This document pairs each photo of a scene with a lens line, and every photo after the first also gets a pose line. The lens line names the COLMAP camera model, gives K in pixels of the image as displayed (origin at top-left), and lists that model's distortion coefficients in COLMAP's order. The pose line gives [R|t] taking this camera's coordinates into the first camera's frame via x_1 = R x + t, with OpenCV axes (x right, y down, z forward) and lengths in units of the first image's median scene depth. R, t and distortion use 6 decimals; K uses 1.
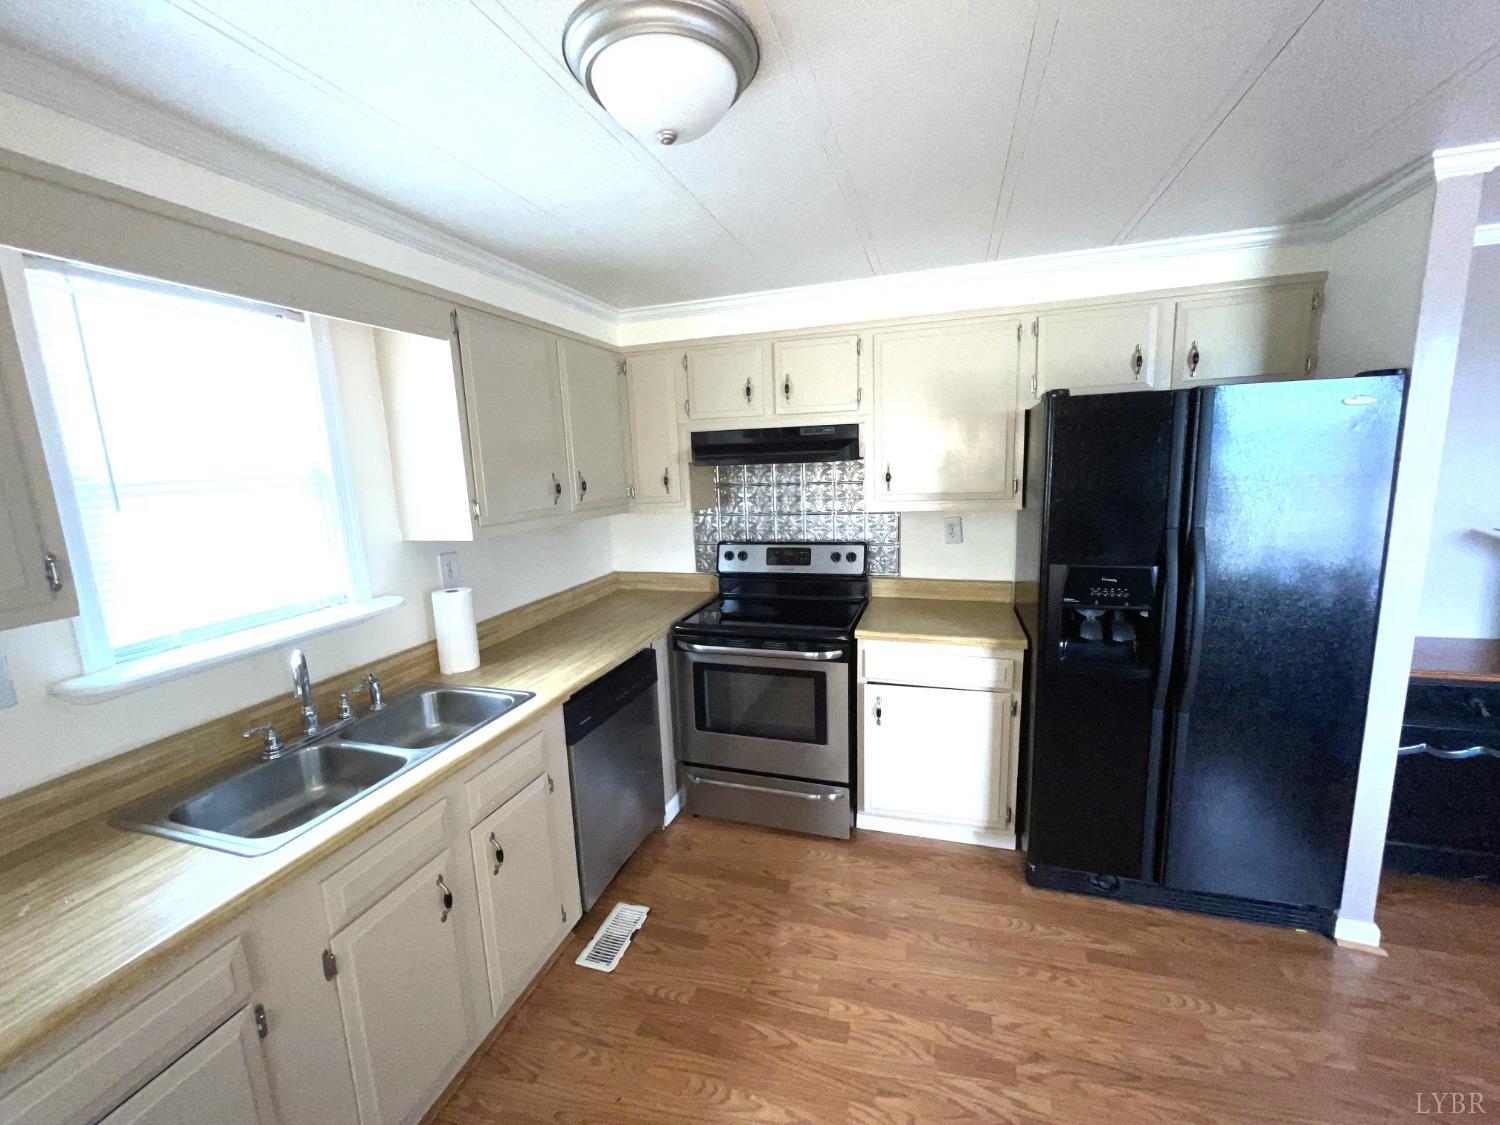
lens RADIAL K [[601.7, 0, 750.0], [0, 601.7, 562.5], [0, 0, 1]] dist [-0.001089, 0.000040]
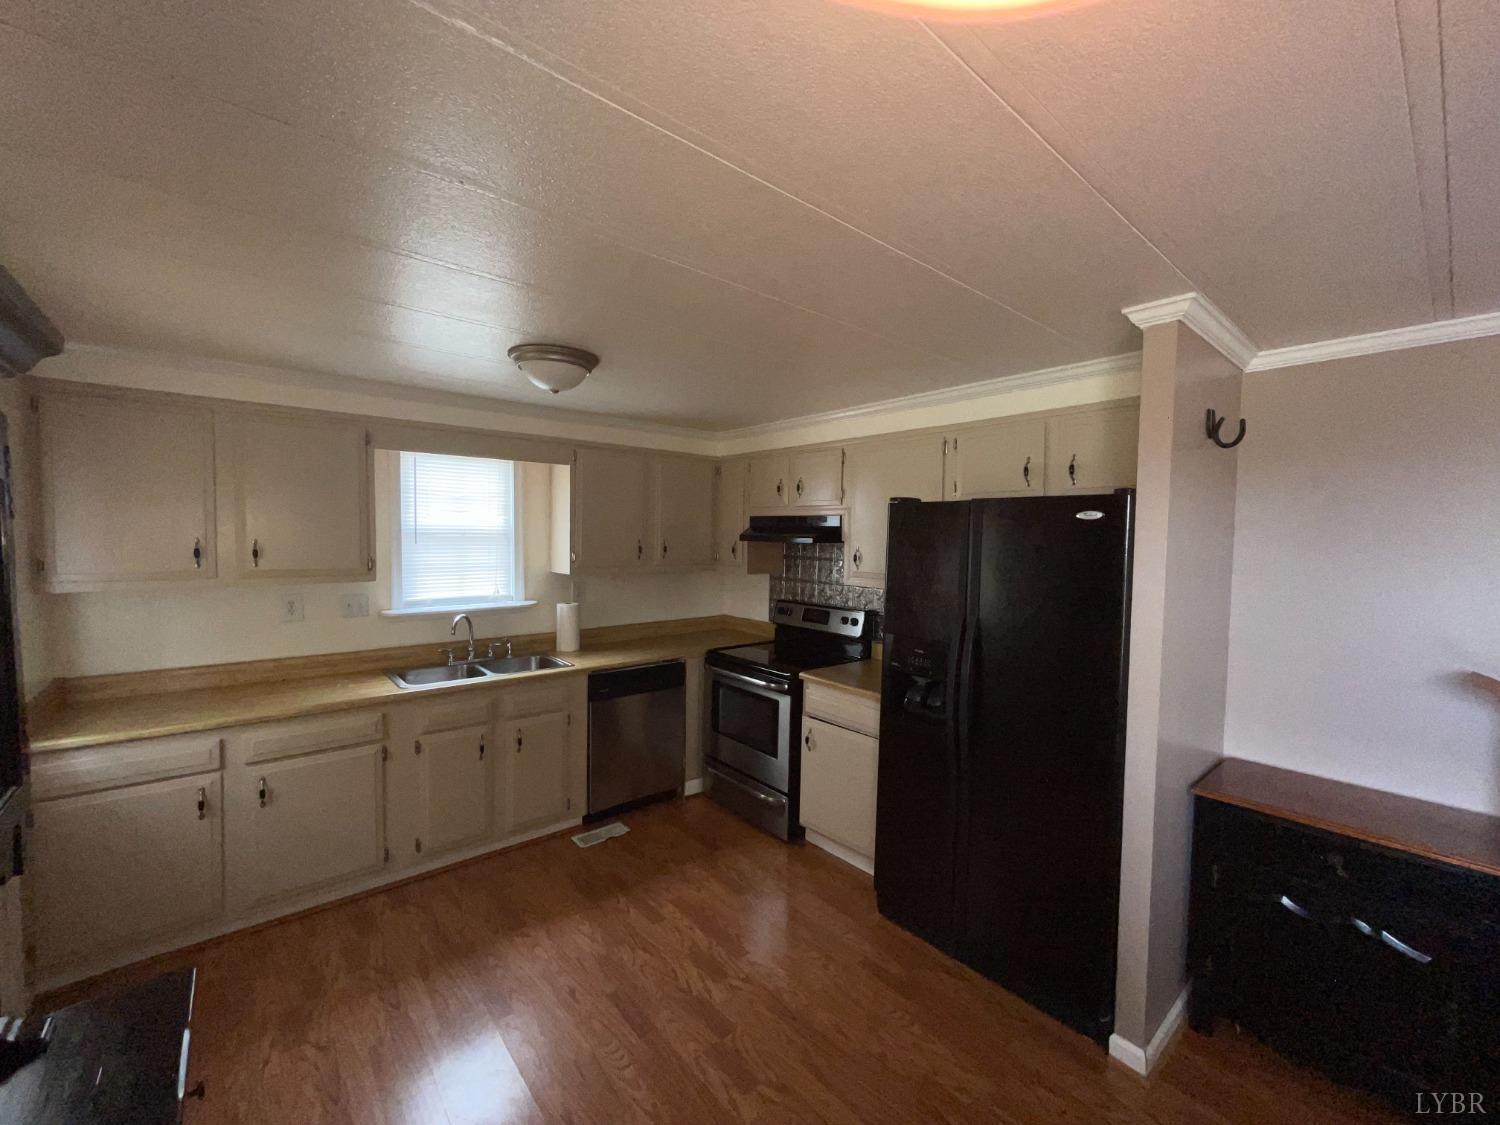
lens RADIAL K [[601.7, 0, 750.0], [0, 601.7, 562.5], [0, 0, 1]] dist [-0.001089, 0.000040]
pose [[0.849359, 0.075473, -0.522391, 0.705440], [-0.135784, 0.987657, -0.078078, -0.004489], [0.510051, 0.137249, 0.849124, -0.179208]]
